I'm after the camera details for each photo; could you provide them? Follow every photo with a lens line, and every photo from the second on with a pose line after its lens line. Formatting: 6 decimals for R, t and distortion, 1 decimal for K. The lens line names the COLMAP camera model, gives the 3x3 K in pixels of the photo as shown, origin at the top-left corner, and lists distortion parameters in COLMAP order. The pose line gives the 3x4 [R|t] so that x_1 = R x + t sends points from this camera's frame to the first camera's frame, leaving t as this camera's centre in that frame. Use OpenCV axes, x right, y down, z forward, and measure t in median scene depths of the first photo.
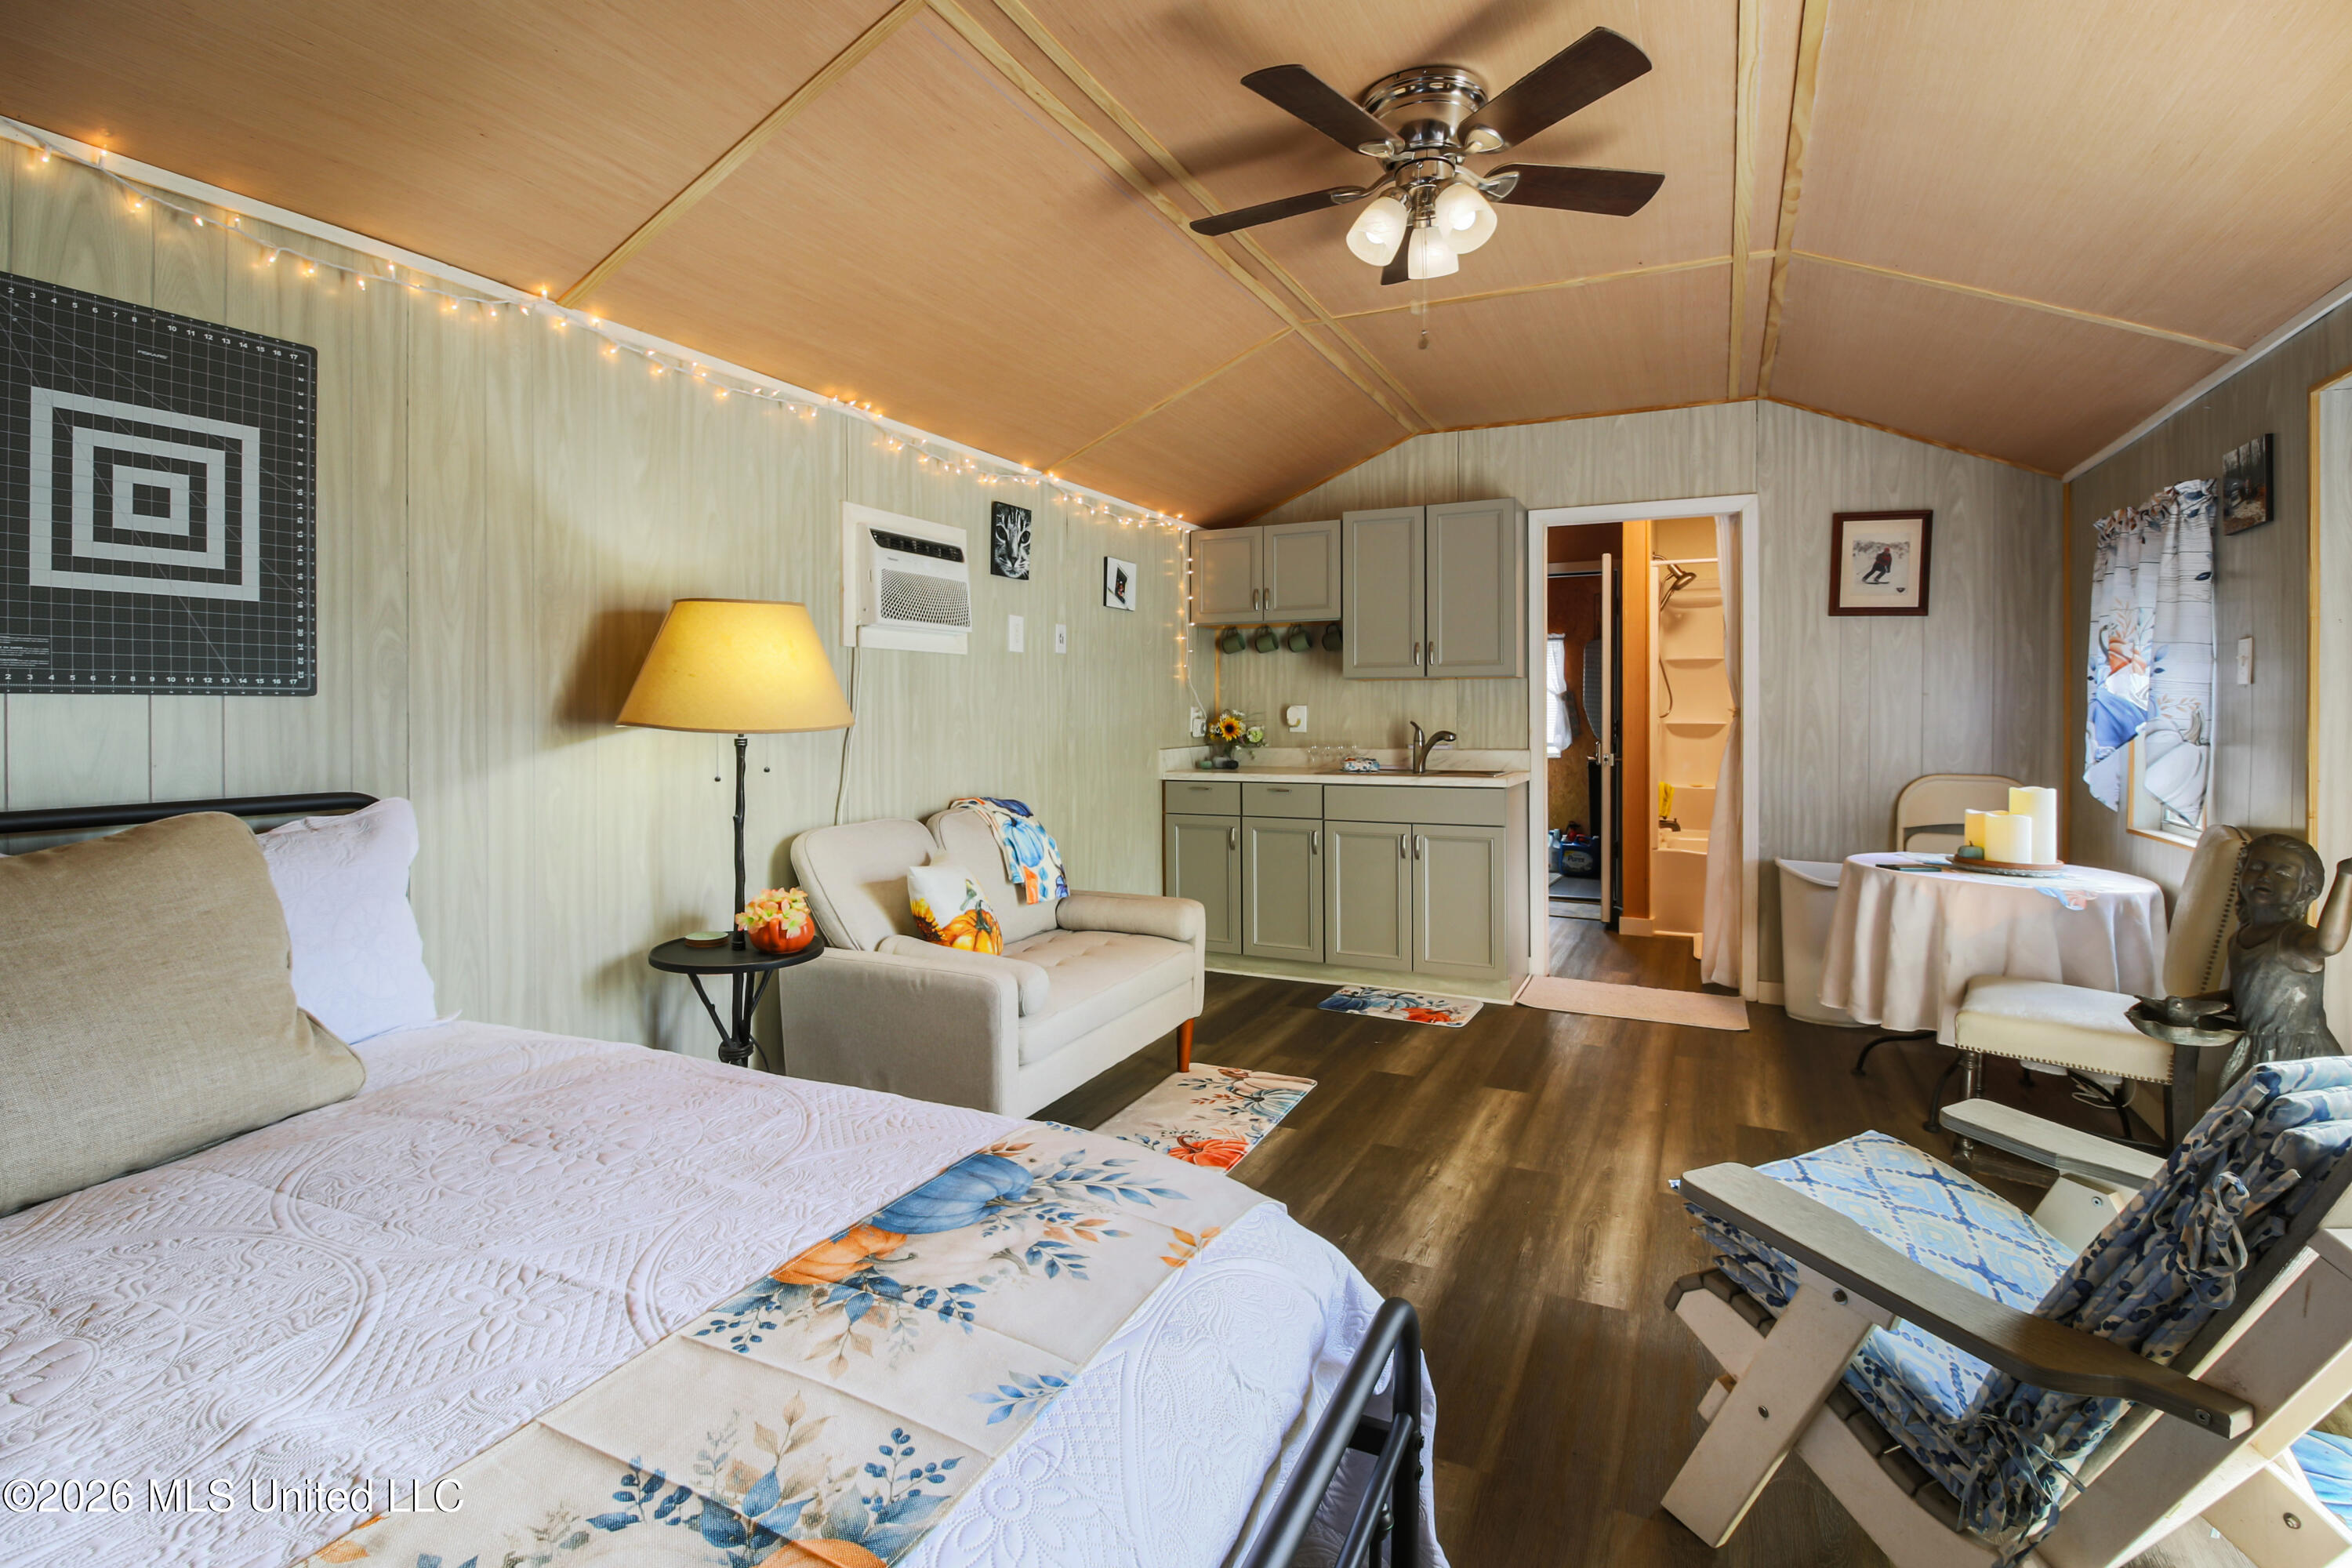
lens RADIAL K [[1086.6, 0, 1180.6], [0, 1086.6, 746.6], [0, 0, 1]] dist [0.001685, -0.015098]
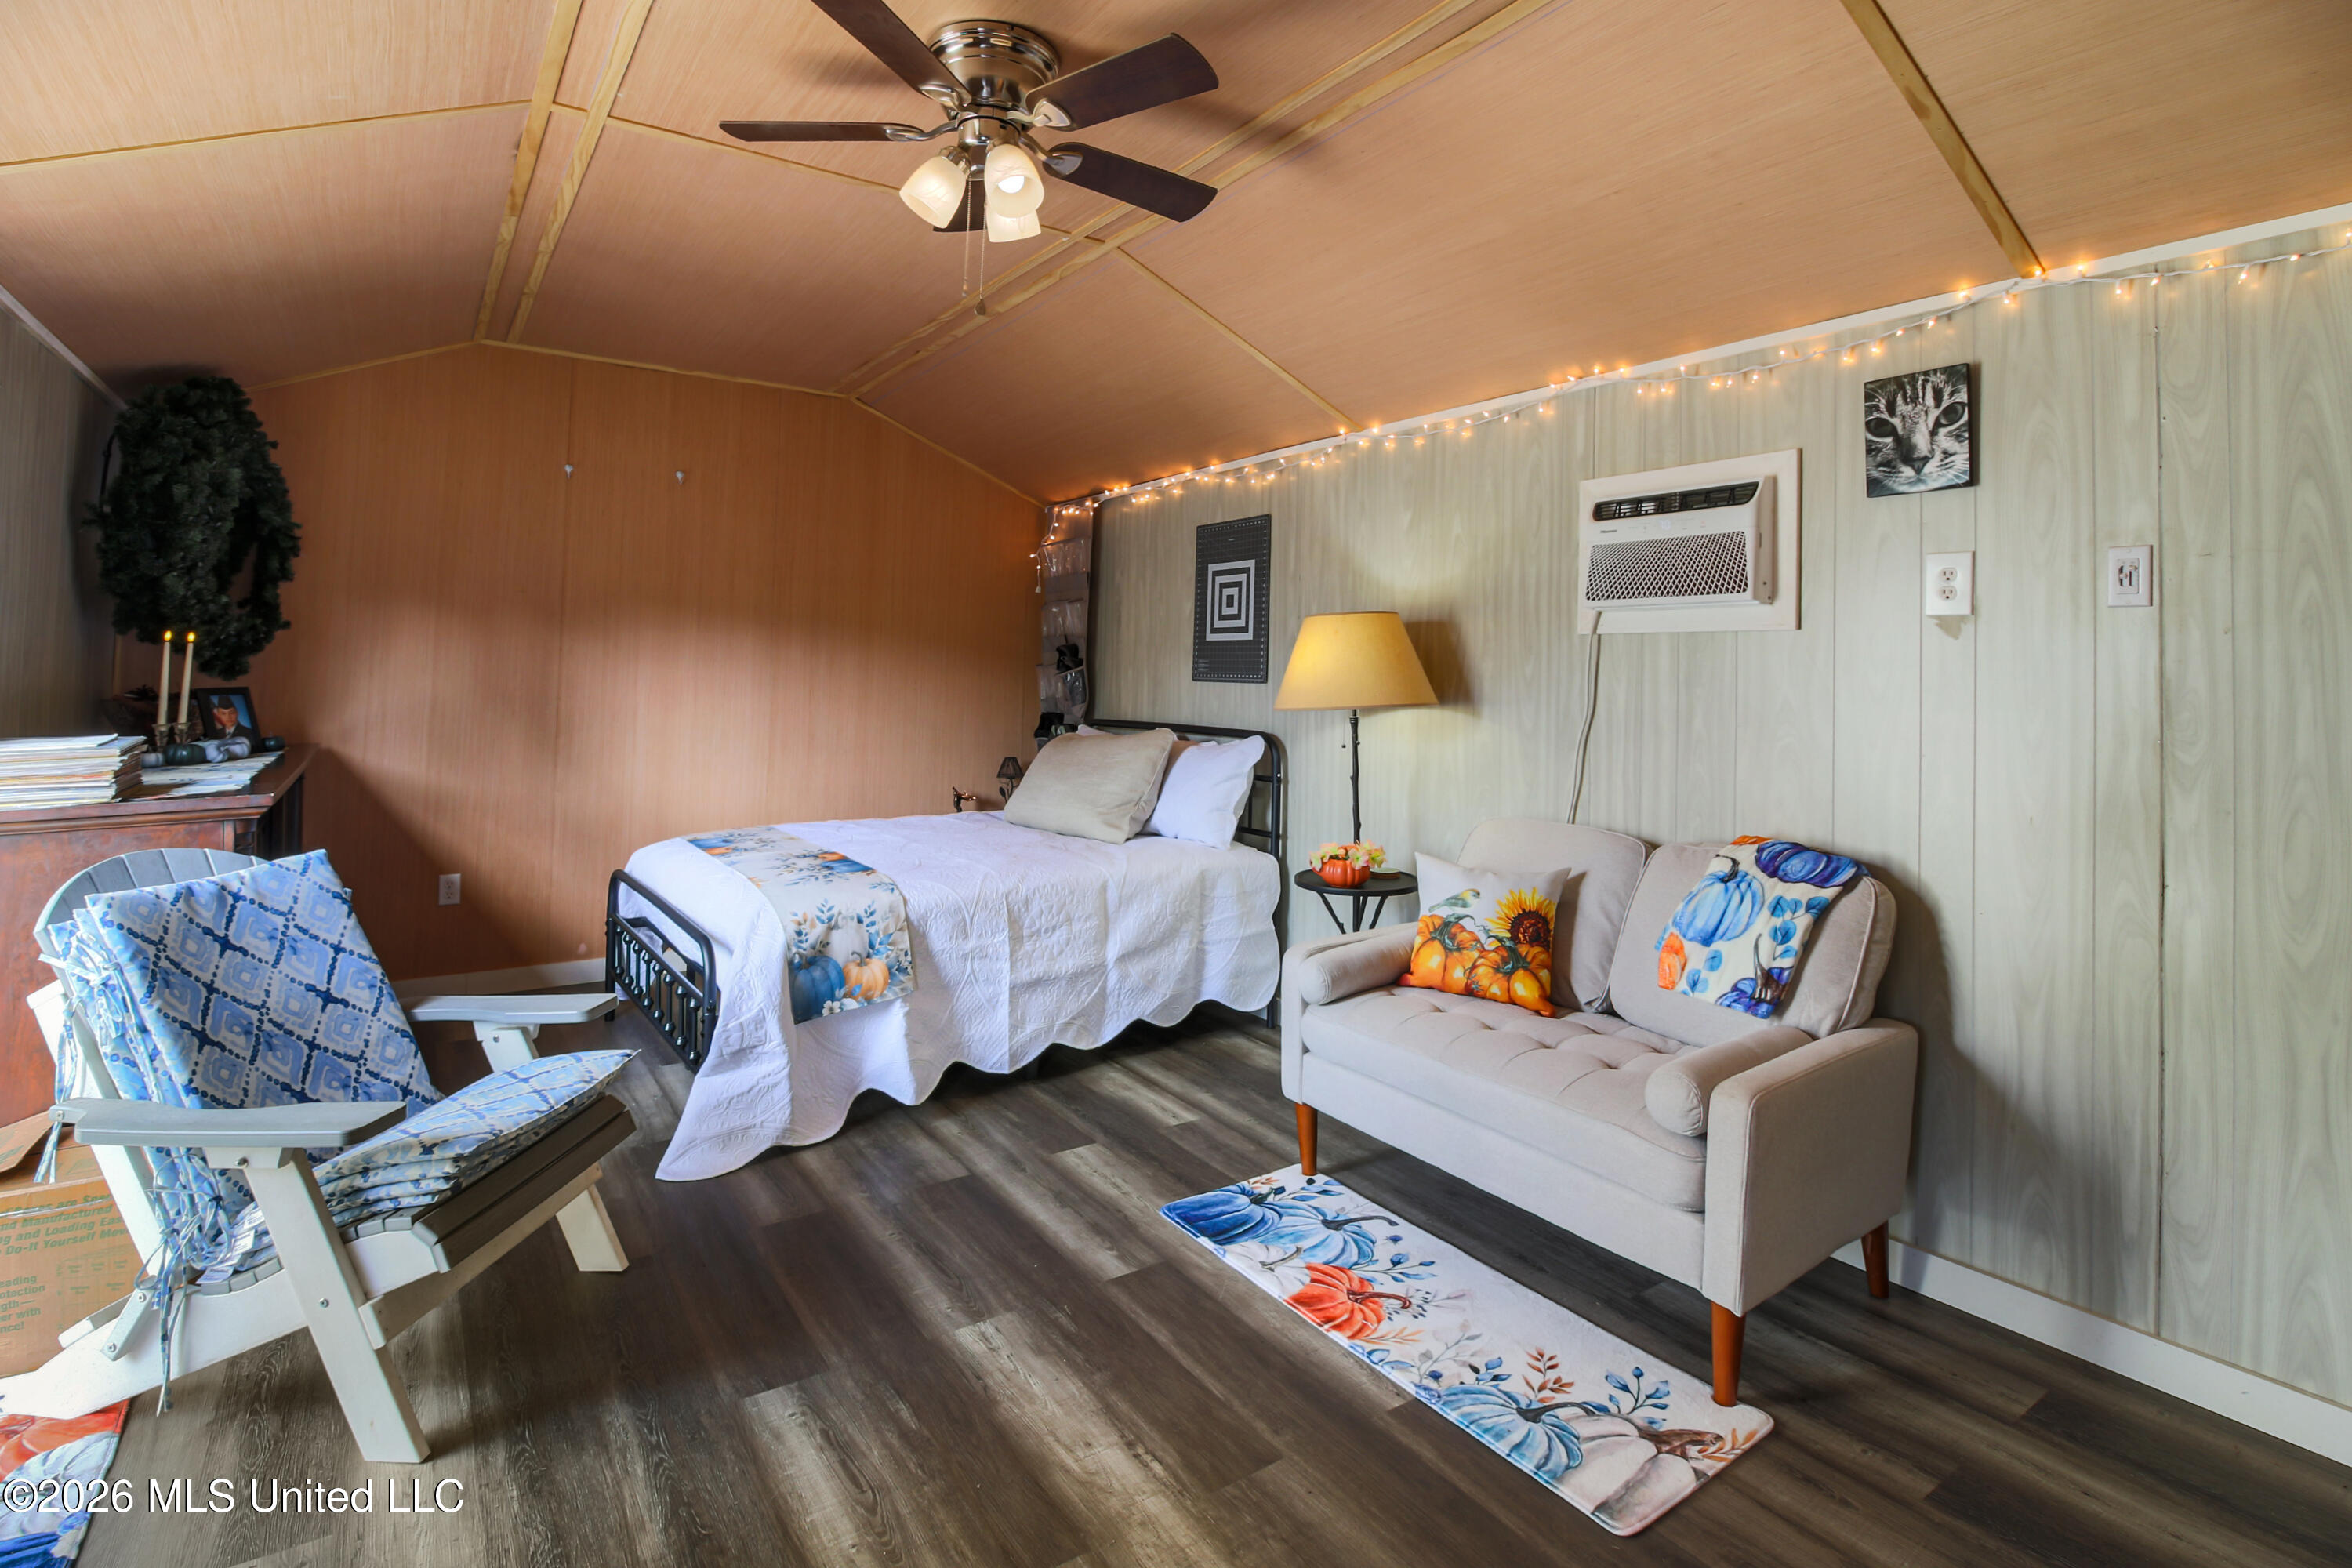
lens RADIAL K [[1110.0, 0, 1171.5], [0, 1110.0, 664.2], [0, 0, 1]] dist [0.002075, -0.012090]
pose [[-0.482995, -0.016733, -0.875463, 0.892957], [-0.050372, 0.998693, 0.008703, -0.073517], [0.874173, 0.048302, -0.483207, 1.477266]]
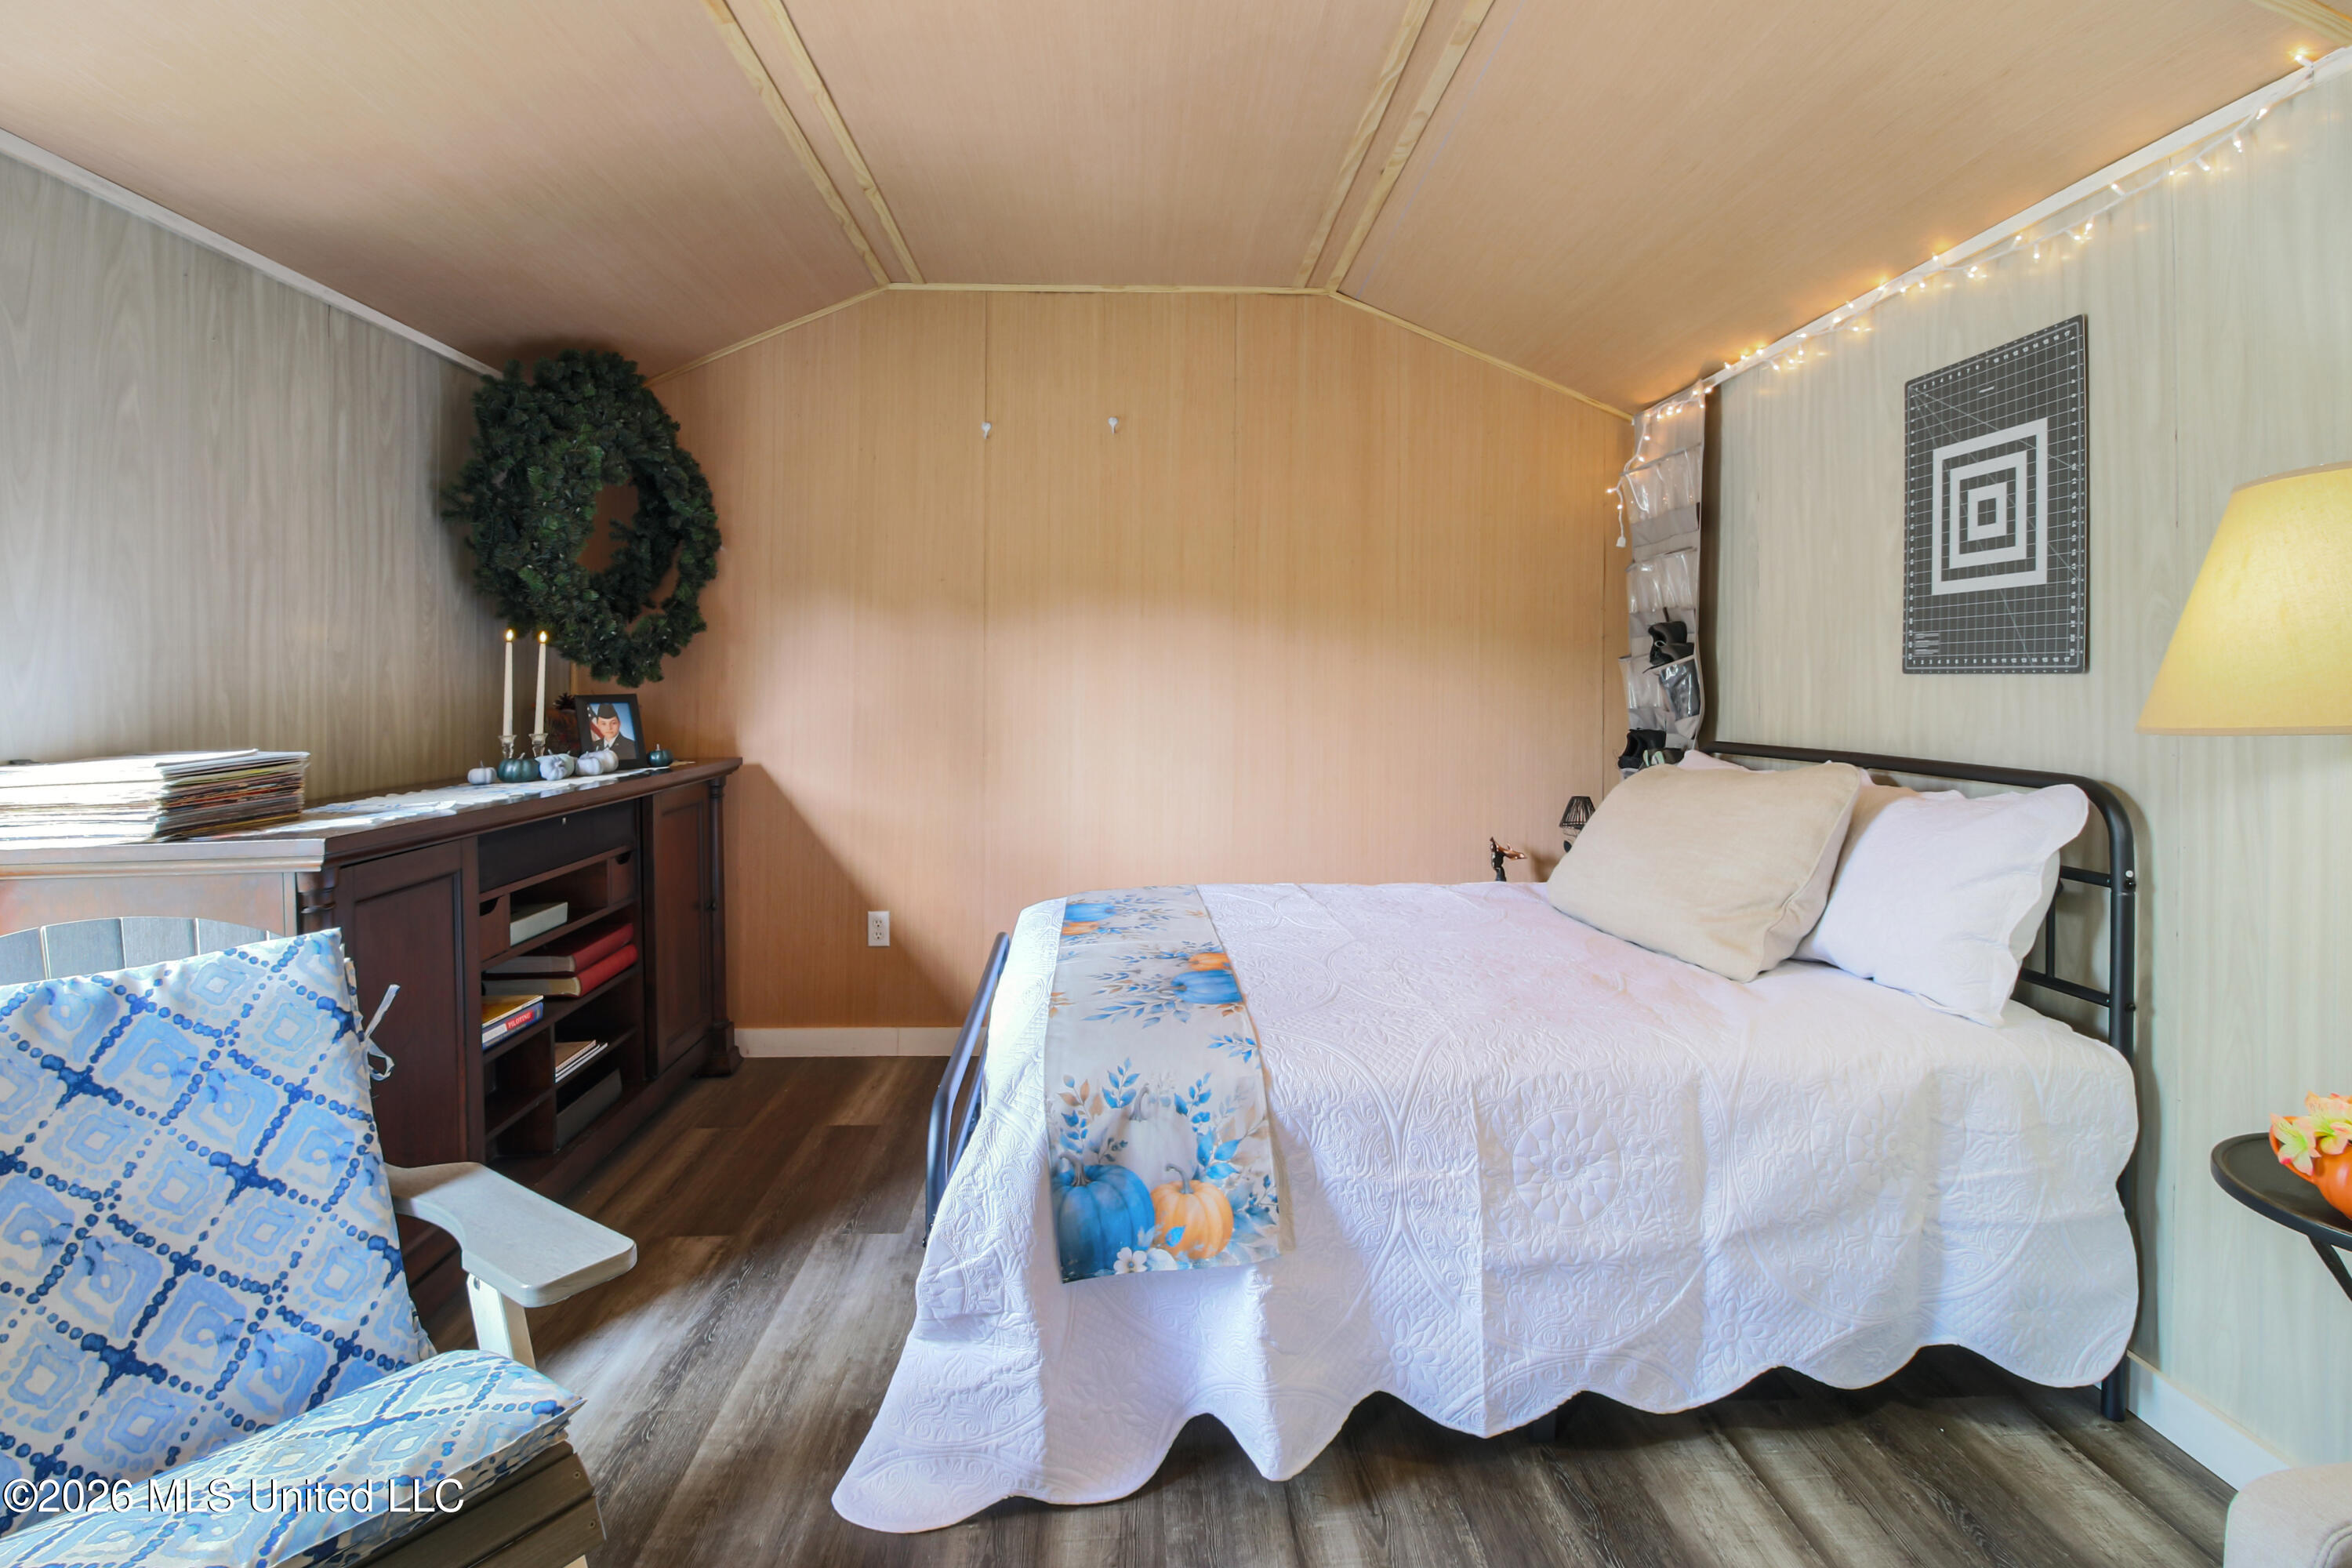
lens RADIAL K [[1110.0, 0, 1171.5], [0, 1110.0, 664.2], [0, 0, 1]] dist [0.002075, -0.012090]
pose [[-0.880430, -0.010253, -0.474065, 0.301550], [-0.021728, 0.999588, 0.018734, -0.044441], [0.473678, 0.026795, -0.880291, 1.177070]]
